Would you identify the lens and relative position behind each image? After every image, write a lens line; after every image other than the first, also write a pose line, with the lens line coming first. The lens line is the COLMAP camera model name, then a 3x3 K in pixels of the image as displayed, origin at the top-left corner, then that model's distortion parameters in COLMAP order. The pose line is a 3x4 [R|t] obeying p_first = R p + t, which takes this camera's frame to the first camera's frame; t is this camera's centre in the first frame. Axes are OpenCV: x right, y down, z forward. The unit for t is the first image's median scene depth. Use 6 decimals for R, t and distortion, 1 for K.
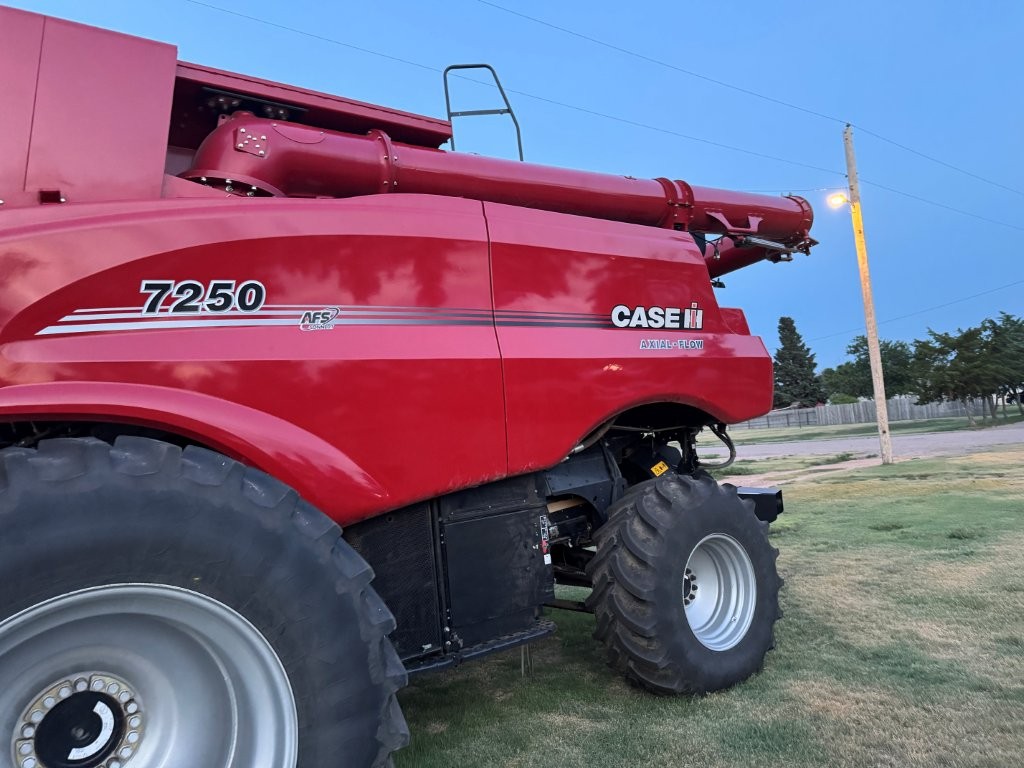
lens RADIAL K [[723.5, 0, 506.3], [0, 723.5, 384.0], [0, 0, 1]] dist [0.085643, -0.082623]
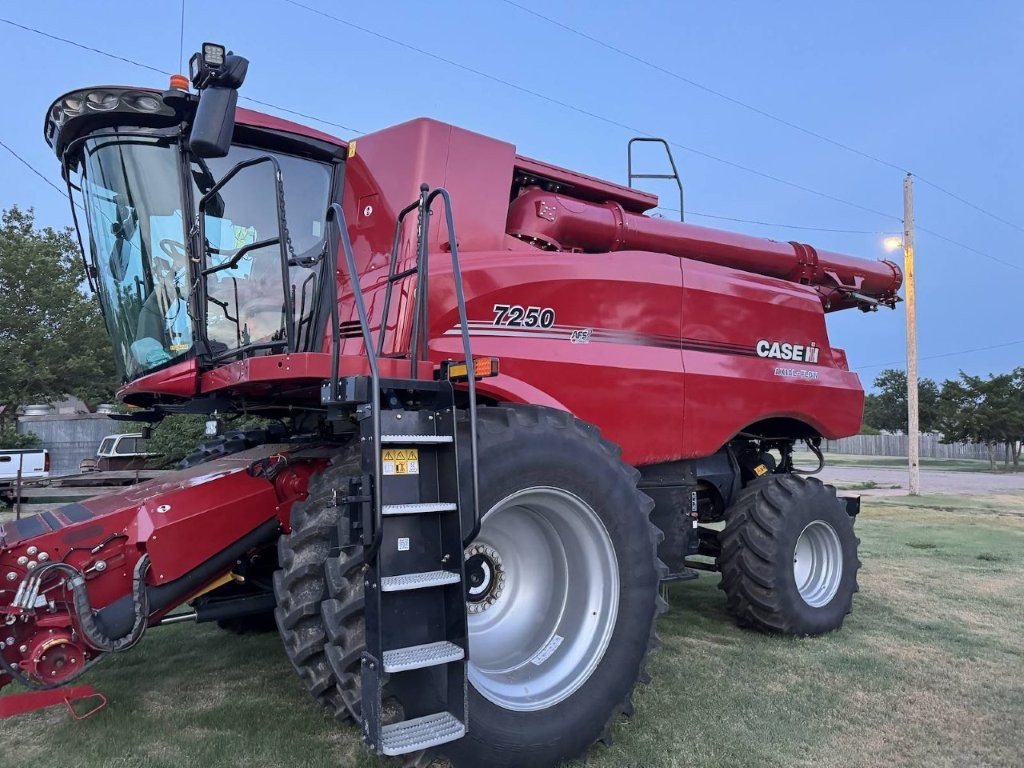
lens RADIAL K [[723.5, 0, 506.3], [0, 723.5, 384.0], [0, 0, 1]] dist [0.085643, -0.082623]
pose [[0.994682, 0.100761, -0.021313, -0.343259], [-0.100664, 0.994905, 0.005566, 0.012489], [0.021765, -0.003391, 0.999757, -0.425648]]
